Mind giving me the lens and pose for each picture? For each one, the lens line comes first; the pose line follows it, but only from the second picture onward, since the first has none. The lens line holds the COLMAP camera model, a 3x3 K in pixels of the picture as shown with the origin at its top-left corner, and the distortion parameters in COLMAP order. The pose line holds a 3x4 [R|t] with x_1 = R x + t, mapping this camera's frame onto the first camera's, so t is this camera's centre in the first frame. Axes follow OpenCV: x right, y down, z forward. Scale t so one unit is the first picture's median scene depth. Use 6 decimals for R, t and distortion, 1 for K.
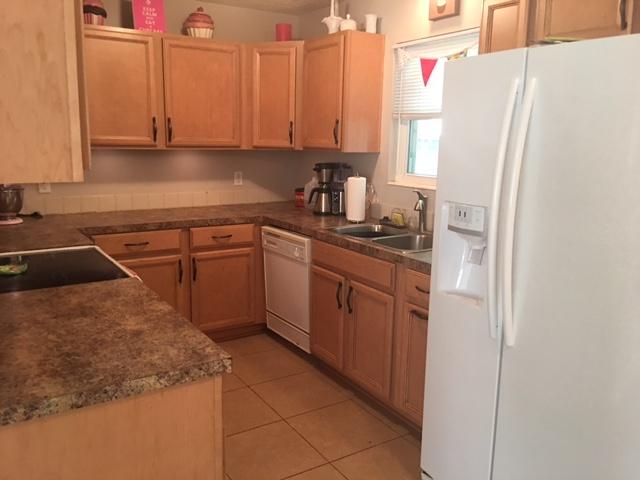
lens RADIAL K [[543.3, 0, 321.8], [0, 543.3, 239.3], [0, 0, 1]] dist [0.048183, -0.062887]
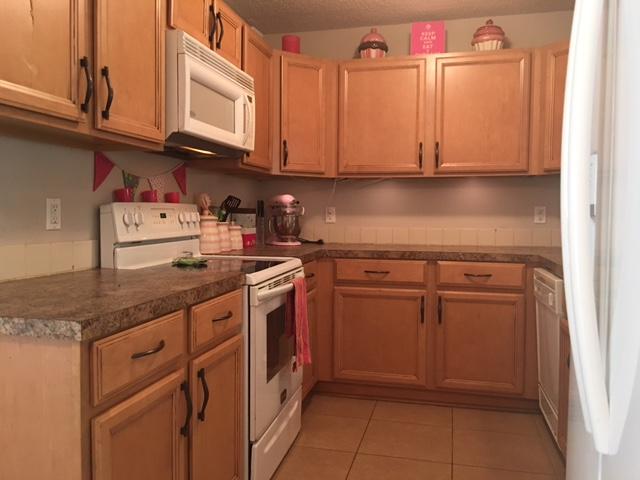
lens RADIAL K [[543.3, 0, 320.6], [0, 543.3, 237.4], [0, 0, 1]] dist [0.048183, -0.062887]
pose [[0.685390, 0.017151, -0.727974, 0.261076], [-0.128051, 0.986982, -0.097307, 0.050881], [0.716829, 0.159911, 0.678664, 0.272949]]
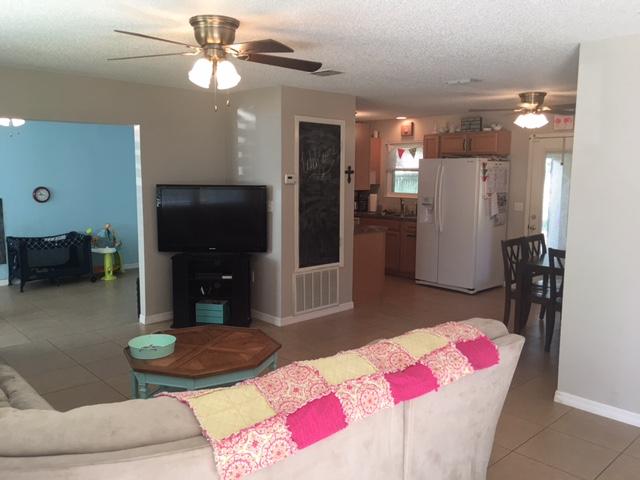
lens RADIAL K [[543.3, 0, 318.7], [0, 543.3, 240.5], [0, 0, 1]] dist [0.048183, -0.062887]
pose [[0.983391, -0.035404, 0.178015, -0.634472], [0.045619, 0.997519, -0.053620, 0.221418], [-0.175675, 0.060850, 0.982566, -1.399264]]
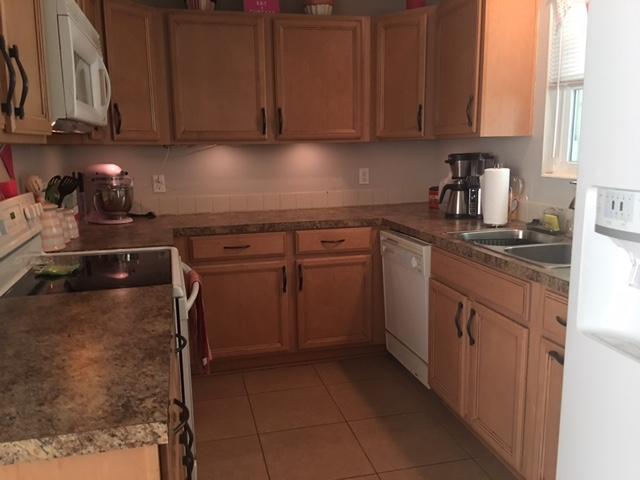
lens RADIAL K [[543.3, 0, 316.9], [0, 543.3, 245.8], [0, 0, 1]] dist [0.048183, -0.062887]
pose [[0.943879, 0.023625, -0.329446, 0.081554], [-0.025202, 0.999682, -0.000517, 0.003476], [0.329329, 0.008790, 0.944174, 0.180074]]
